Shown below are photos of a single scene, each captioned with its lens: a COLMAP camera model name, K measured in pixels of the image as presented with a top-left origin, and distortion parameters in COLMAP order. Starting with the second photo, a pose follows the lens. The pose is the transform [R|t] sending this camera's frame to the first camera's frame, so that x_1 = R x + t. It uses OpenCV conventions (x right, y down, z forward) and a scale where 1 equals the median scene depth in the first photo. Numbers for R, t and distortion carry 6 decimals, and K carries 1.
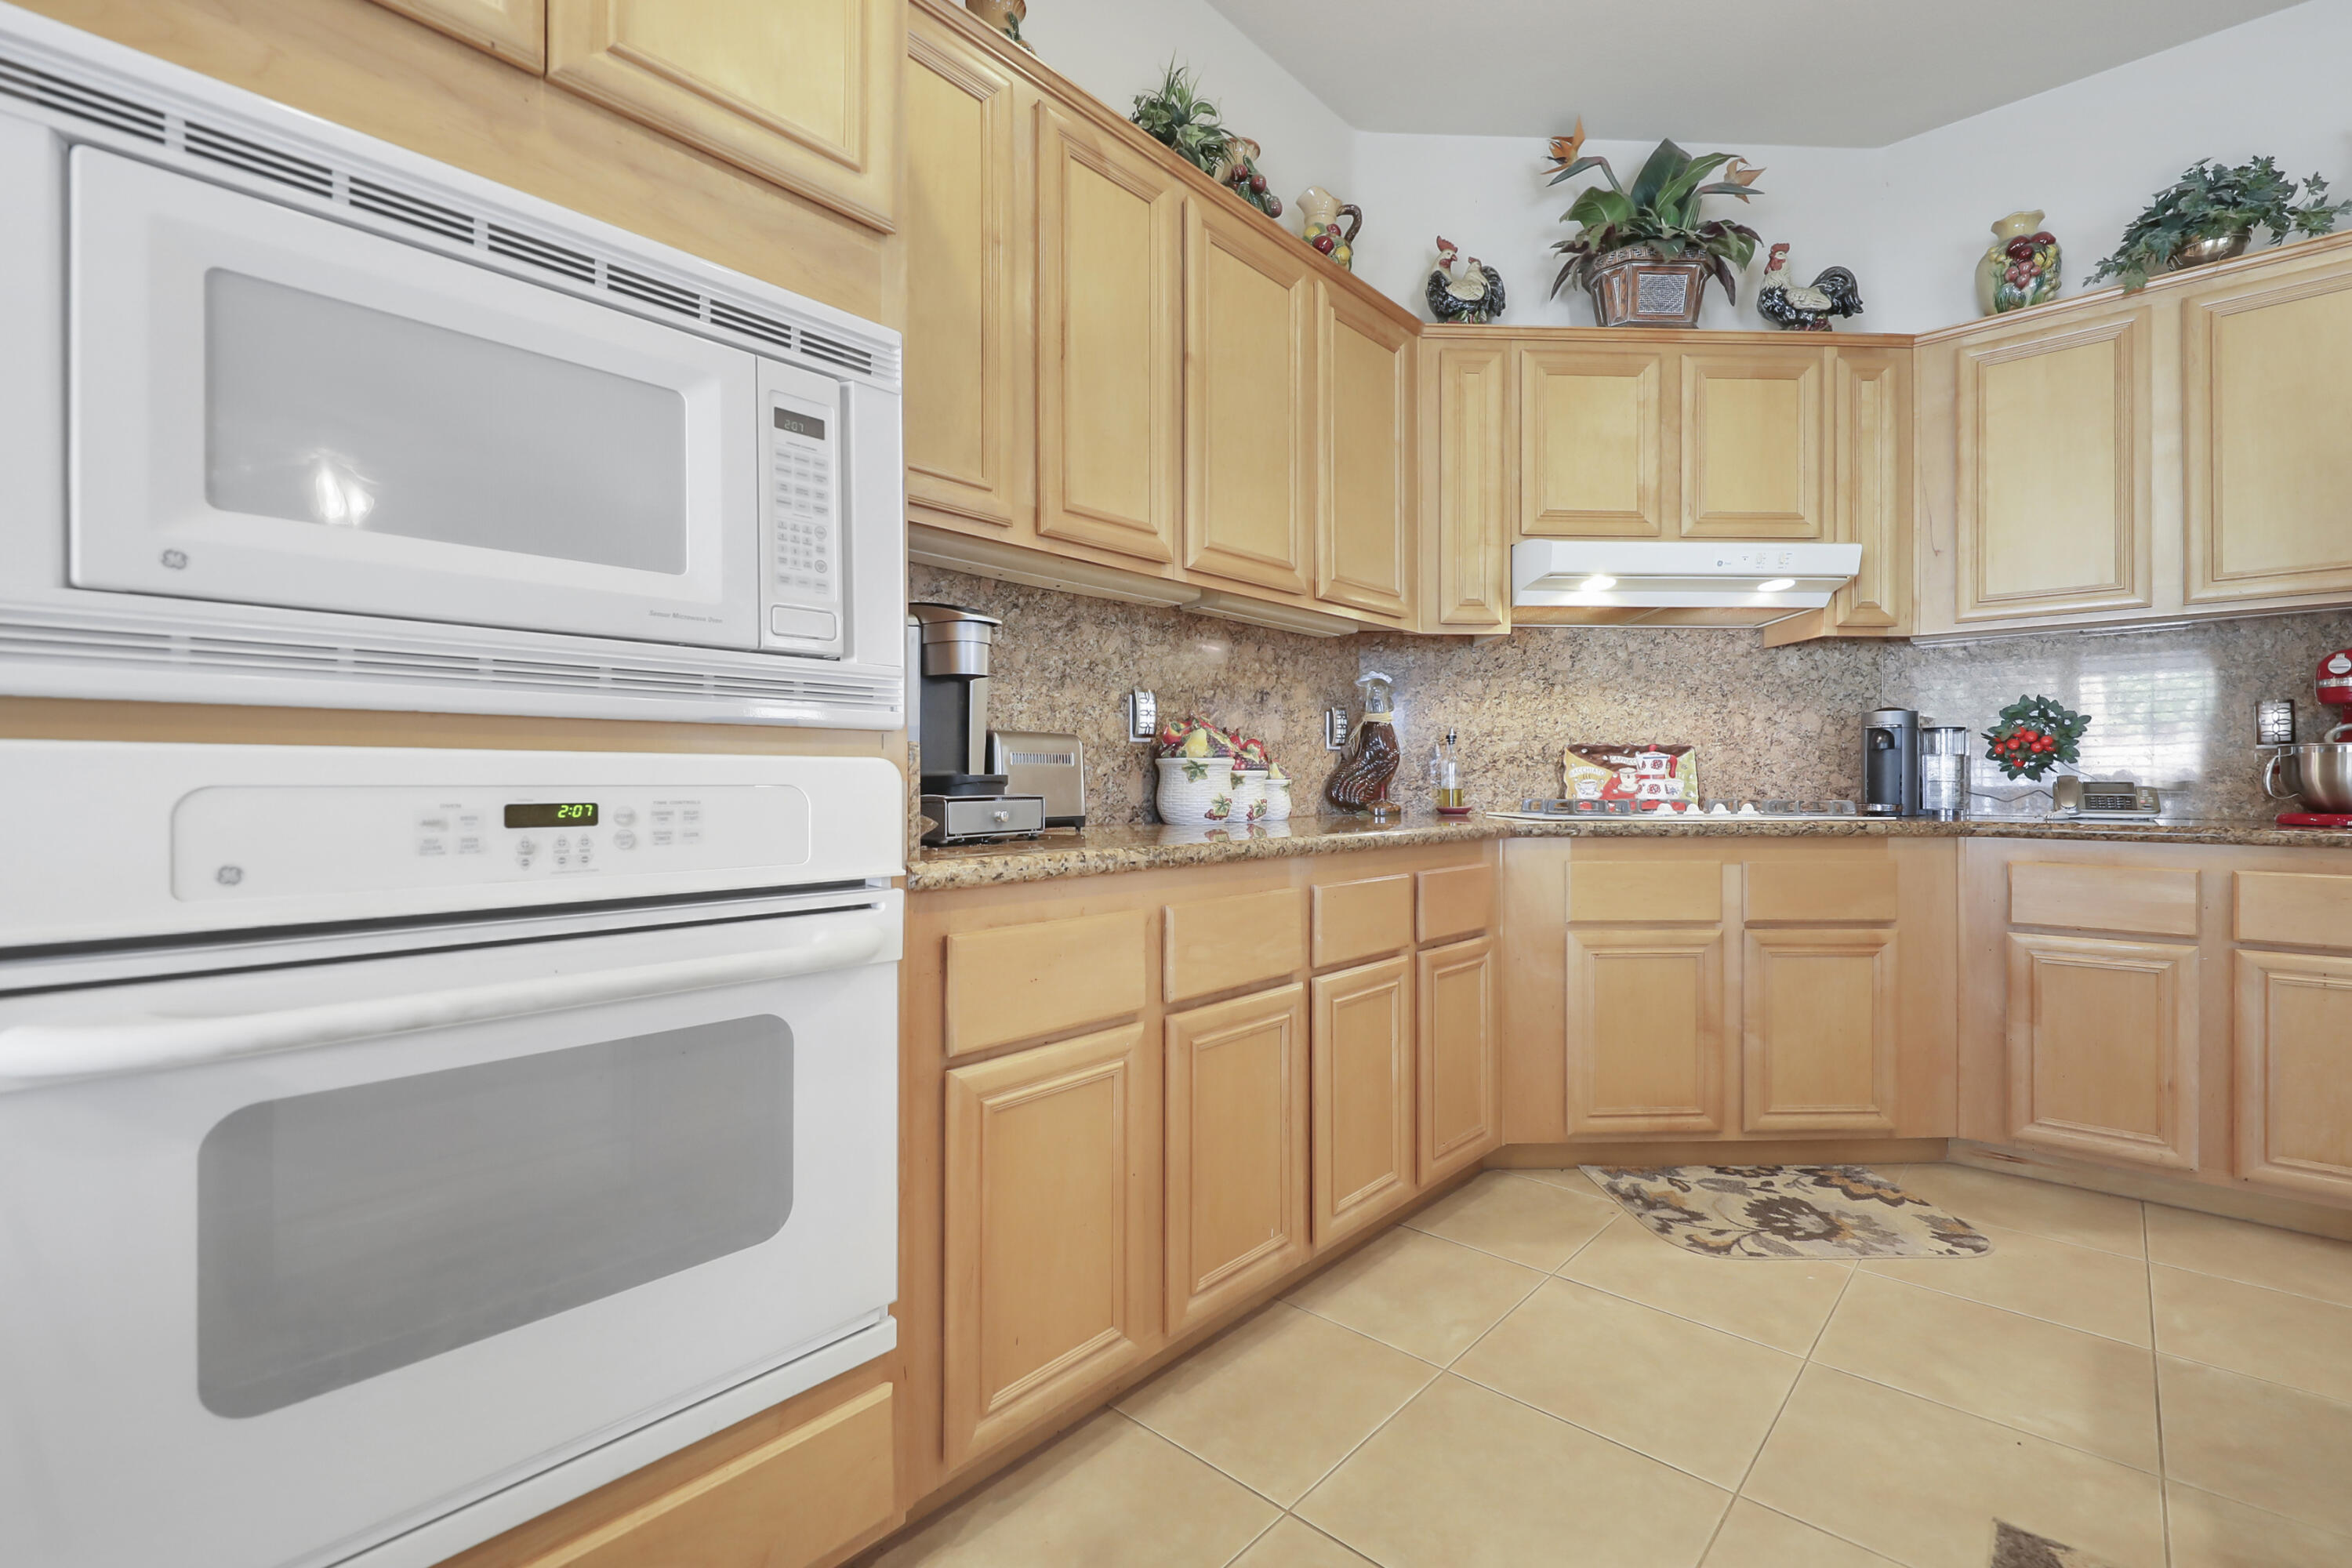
lens RADIAL K [[1017.0, 0, 1173.2], [0, 1017.0, 787.6], [0, 0, 1]] dist [-0.000220, -0.001247]
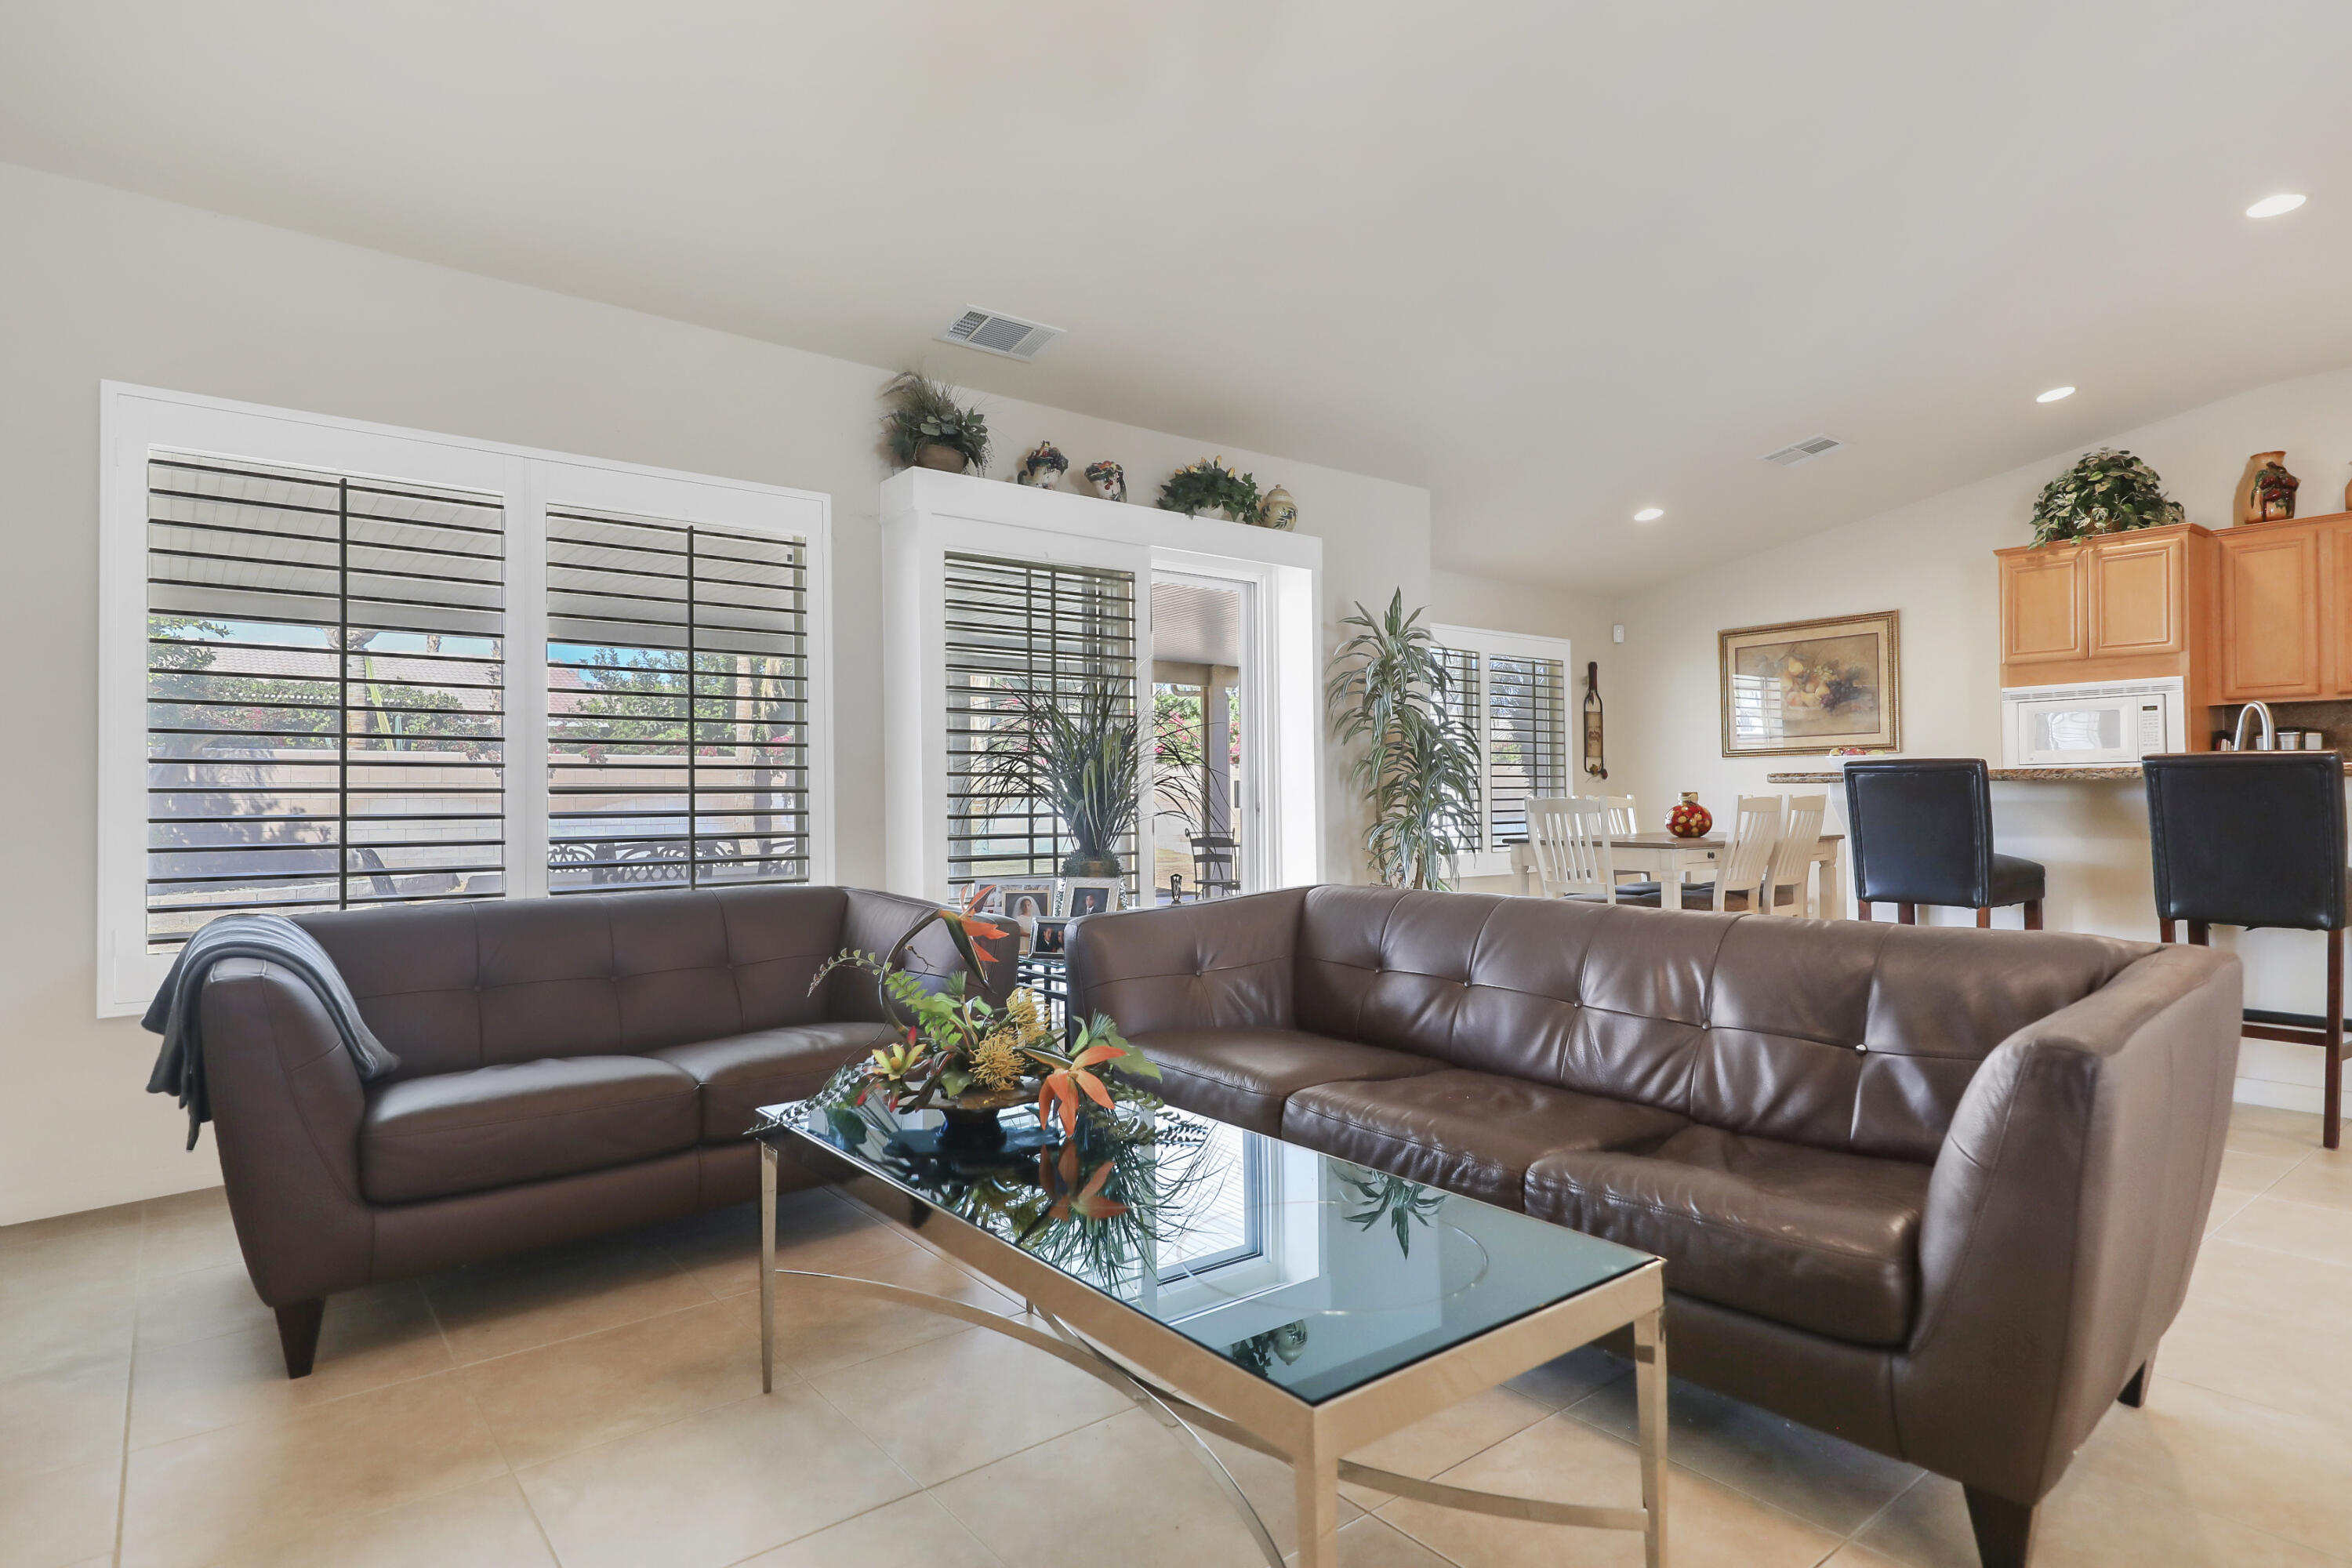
lens RADIAL K [[1239.4, 0, 1165.4], [0, 1239.4, 788.4], [0, 0, 1]] dist [0.009450, -0.001835]
pose [[-0.164804, -0.007762, -0.986296, 2.574776], [0.000990, 0.999967, -0.008035, 0.012353], [0.986326, -0.002300, -0.164791, -1.054325]]
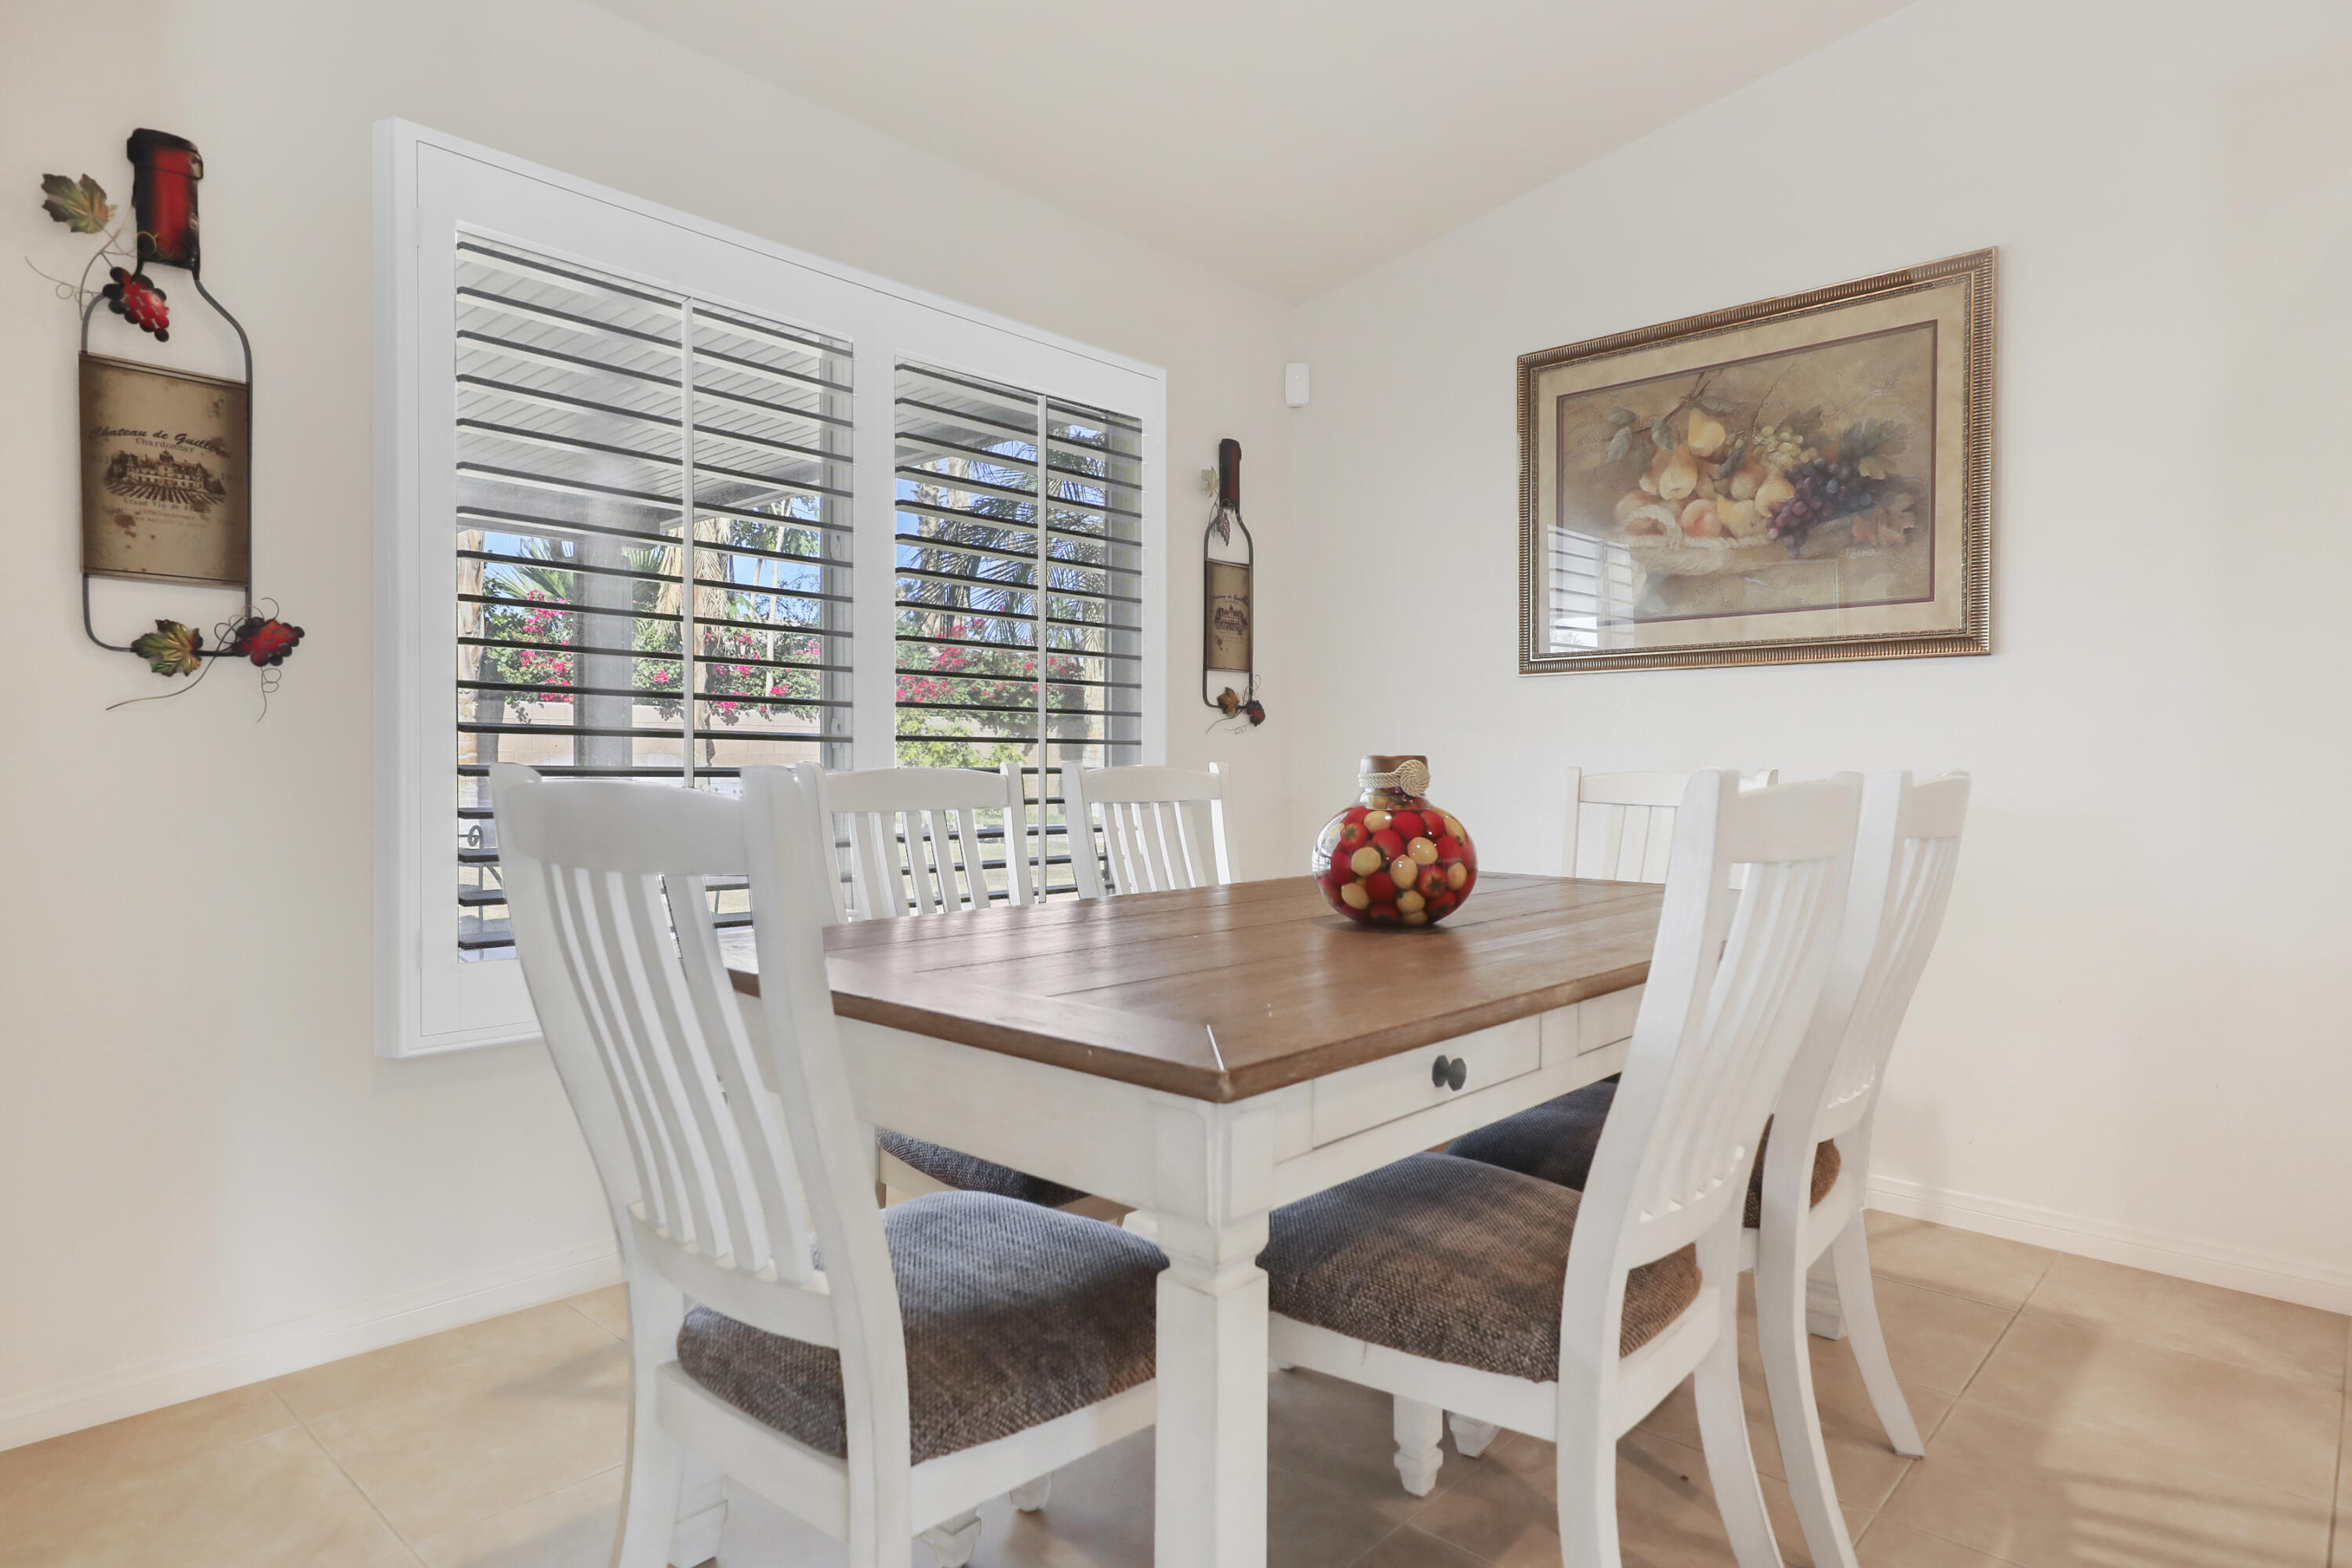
lens RADIAL K [[1304.7, 0, 1169.4], [0, 1304.7, 781.2], [0, 0, 1]] dist [-0.000274, -0.000282]
pose [[-0.010036, 0.013393, -0.999860, 0.422134], [-0.011943, 0.999837, 0.013512, 0.006197], [0.999878, 0.012077, -0.009875, -0.484486]]
